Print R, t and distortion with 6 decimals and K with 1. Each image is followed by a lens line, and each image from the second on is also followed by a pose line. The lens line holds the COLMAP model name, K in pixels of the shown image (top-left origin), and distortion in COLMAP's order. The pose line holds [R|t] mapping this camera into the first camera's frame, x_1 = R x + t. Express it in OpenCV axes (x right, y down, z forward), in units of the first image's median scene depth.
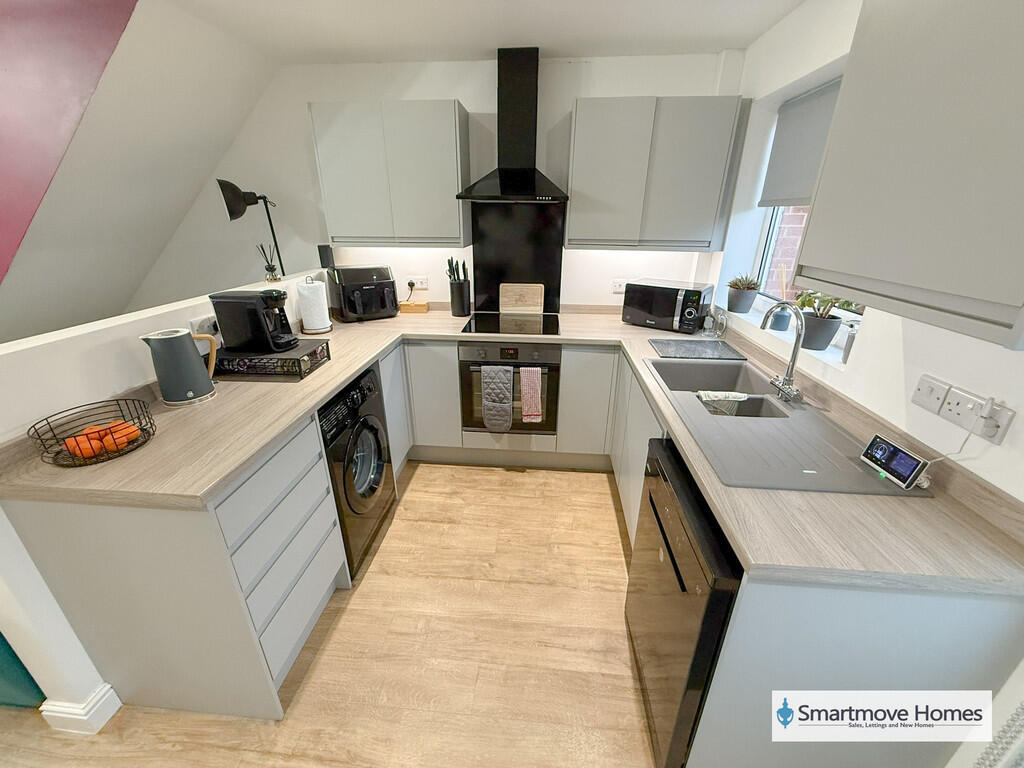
lens RADIAL K [[407.1, 0, 508.8], [0, 407.1, 382.9], [0, 0, 1]] dist [0.000807, -0.000117]
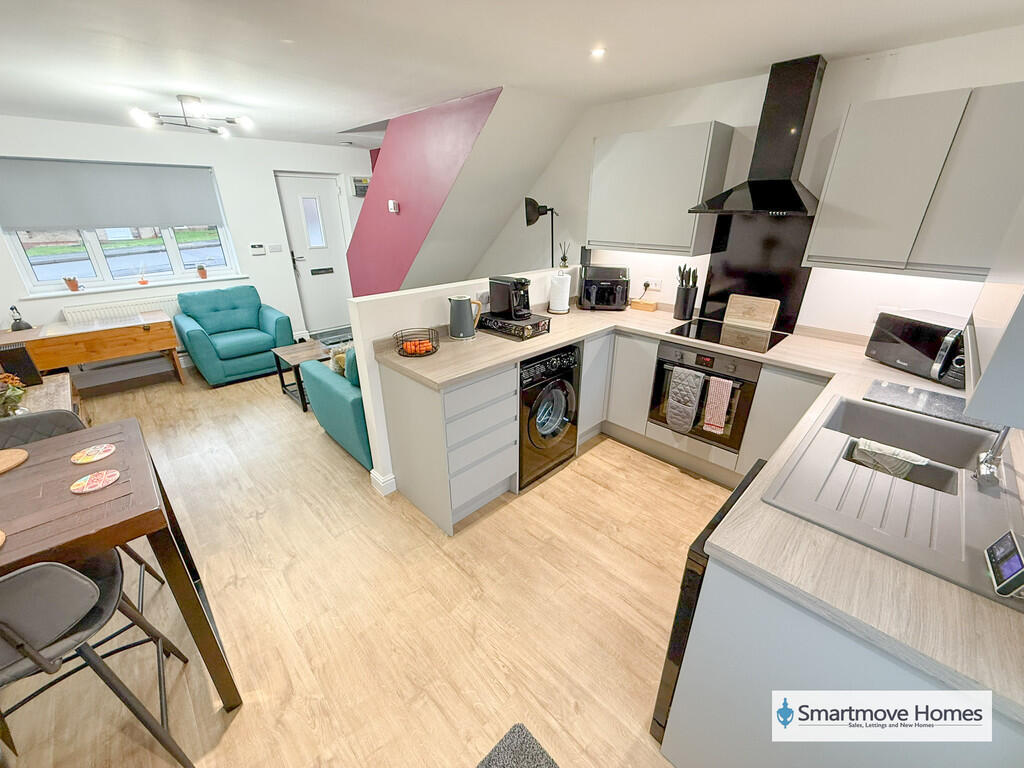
lens RADIAL K [[407.1, 0, 508.8], [0, 407.1, 382.9], [0, 0, 1]] dist [0.000807, -0.000117]
pose [[0.760467, 0.254537, -0.597411, 0.264609], [-0.247026, 0.964205, 0.096366, 0.005744], [0.600556, 0.074293, 0.796124, -0.129291]]
